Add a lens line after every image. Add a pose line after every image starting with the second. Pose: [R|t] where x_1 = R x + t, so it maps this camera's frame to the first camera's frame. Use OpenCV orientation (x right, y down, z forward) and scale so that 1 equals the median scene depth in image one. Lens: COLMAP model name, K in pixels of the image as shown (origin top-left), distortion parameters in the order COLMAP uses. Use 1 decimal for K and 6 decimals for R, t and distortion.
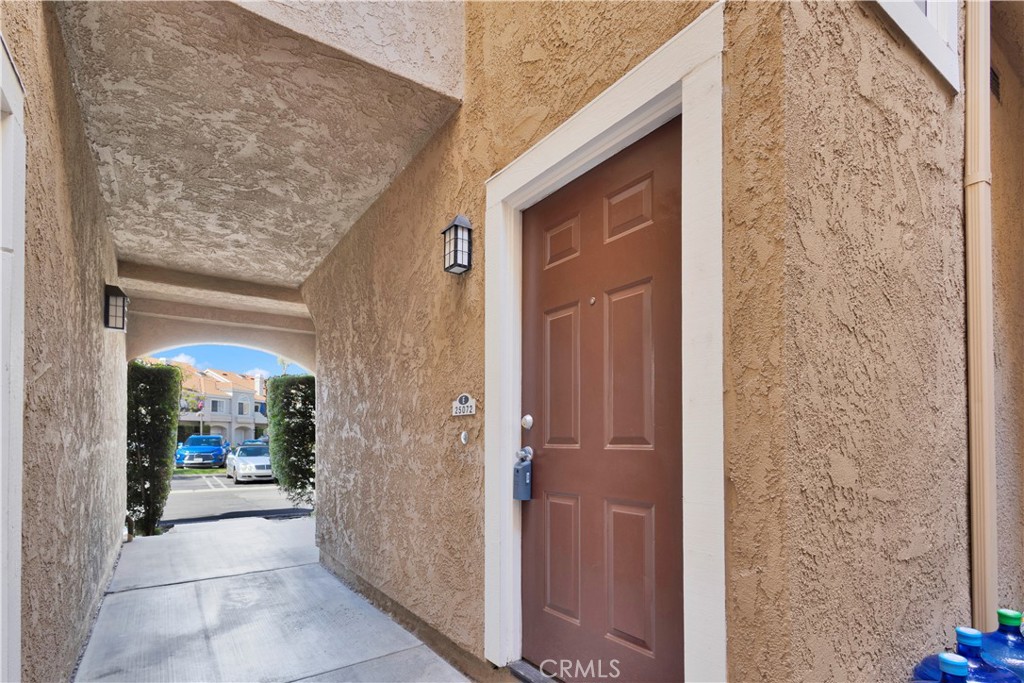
lens RADIAL K [[485.5, 0, 512.0], [0, 485.5, 341.5], [0, 0, 1]] dist [0.003536, 0.000215]
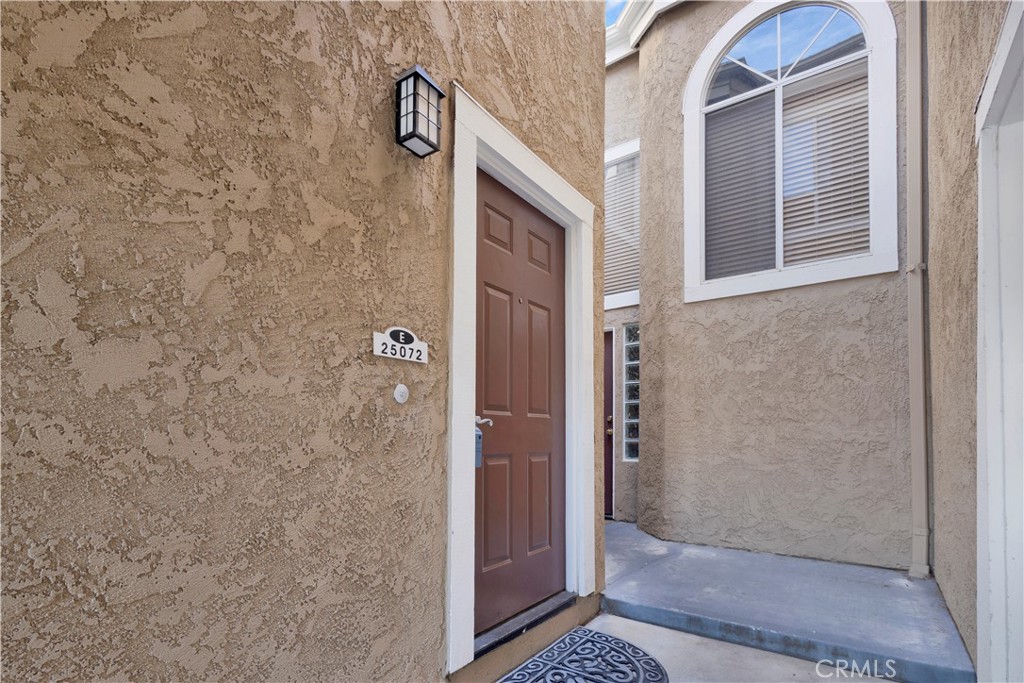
lens RADIAL K [[485.5, 0, 512.0], [0, 485.5, 341.5], [0, 0, 1]] dist [0.003536, 0.000215]
pose [[-0.330631, 0.181657, 0.926112, -0.769520], [-0.186450, 0.949387, -0.252787, 0.268816], [-0.925159, -0.256253, -0.280027, 1.062226]]
